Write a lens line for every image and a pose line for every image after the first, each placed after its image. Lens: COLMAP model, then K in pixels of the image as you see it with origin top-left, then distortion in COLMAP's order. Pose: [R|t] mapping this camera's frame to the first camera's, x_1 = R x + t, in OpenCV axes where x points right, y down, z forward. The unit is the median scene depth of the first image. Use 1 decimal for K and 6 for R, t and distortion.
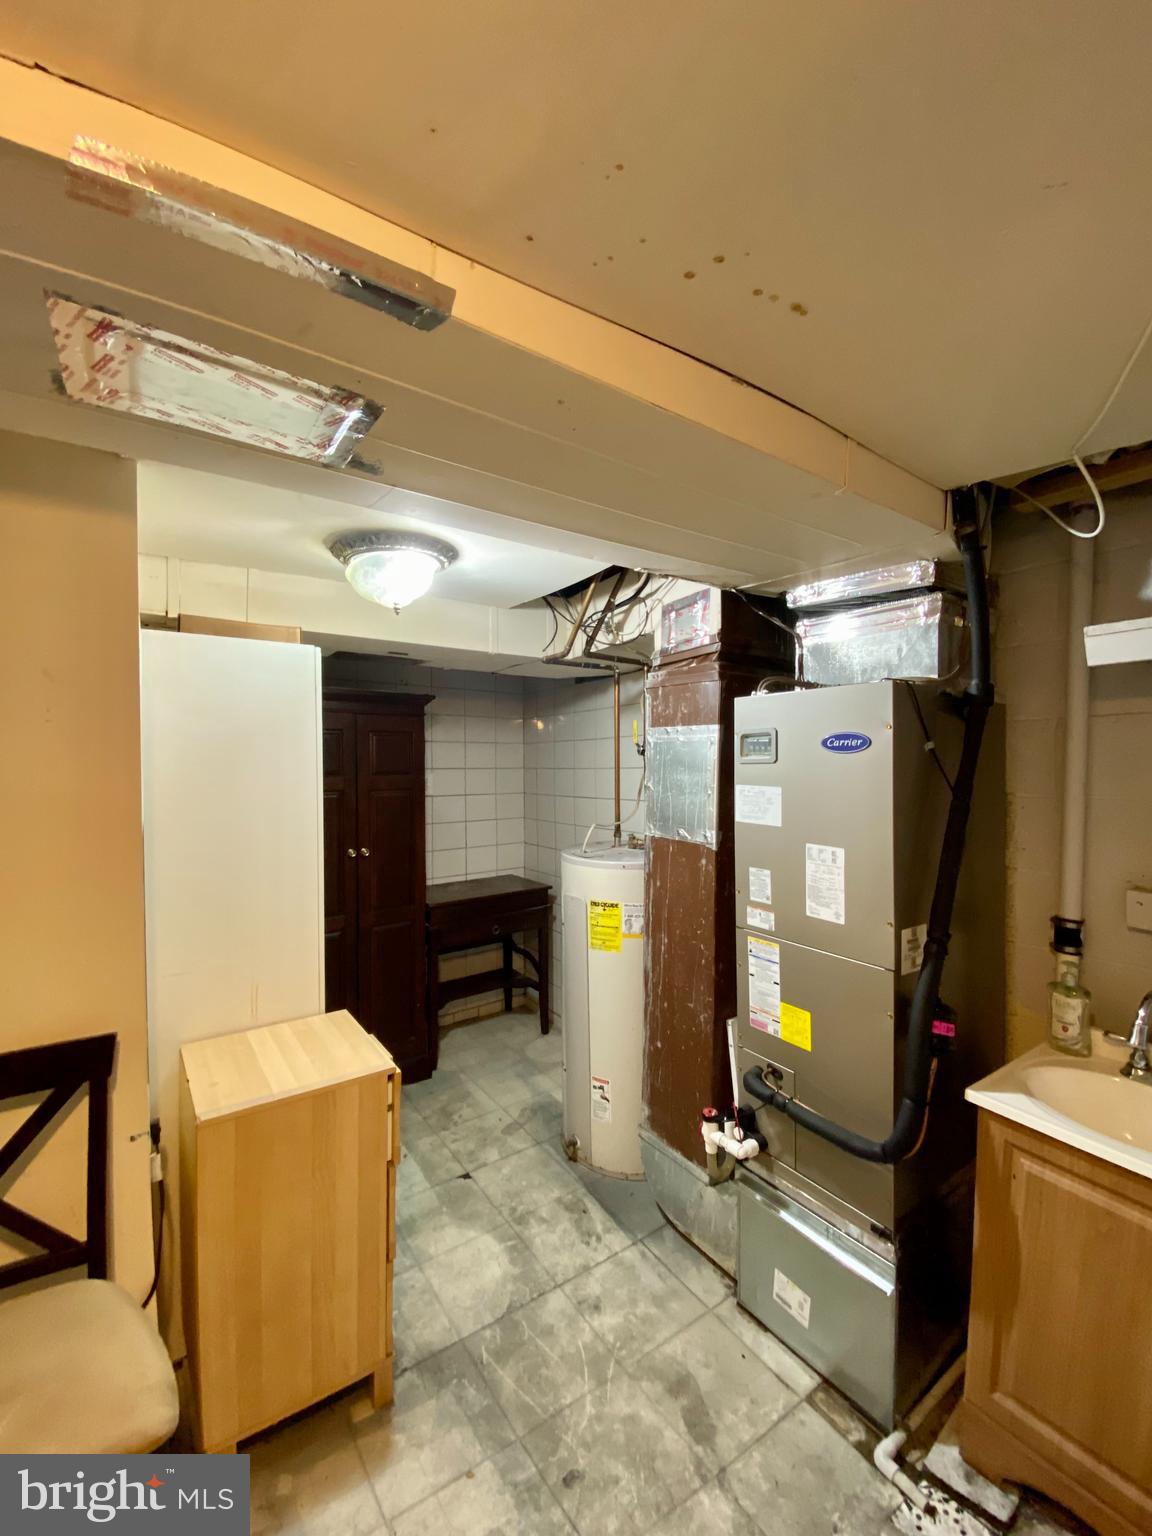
lens RADIAL K [[635.3, 0, 558.9], [0, 635.3, 757.5], [0, 0, 1]] dist [0.016624, -0.022655]
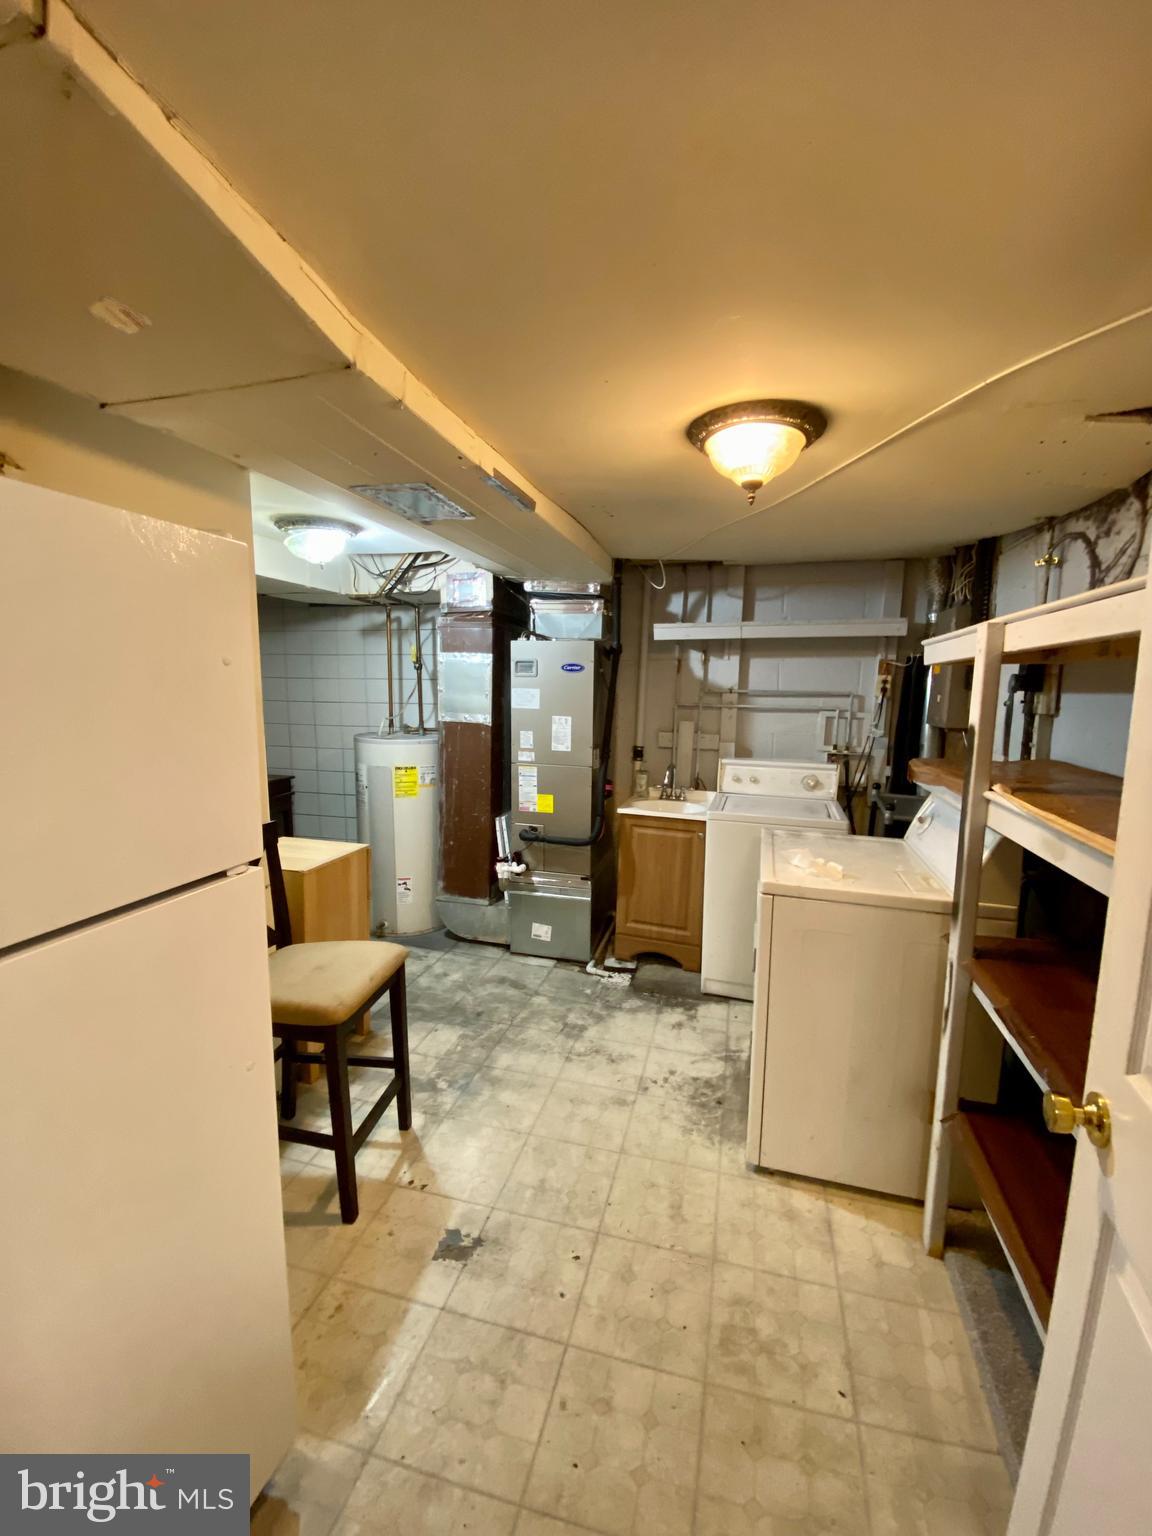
lens RADIAL K [[628.6, 0, 586.1], [0, 628.6, 764.0], [0, 0, 1]] dist [0.033773, -0.022423]
pose [[0.753847, -0.067984, 0.653524, -0.806991], [-0.022079, 0.991450, 0.128606, 0.021816], [-0.656679, -0.111379, 0.745900, -0.571249]]
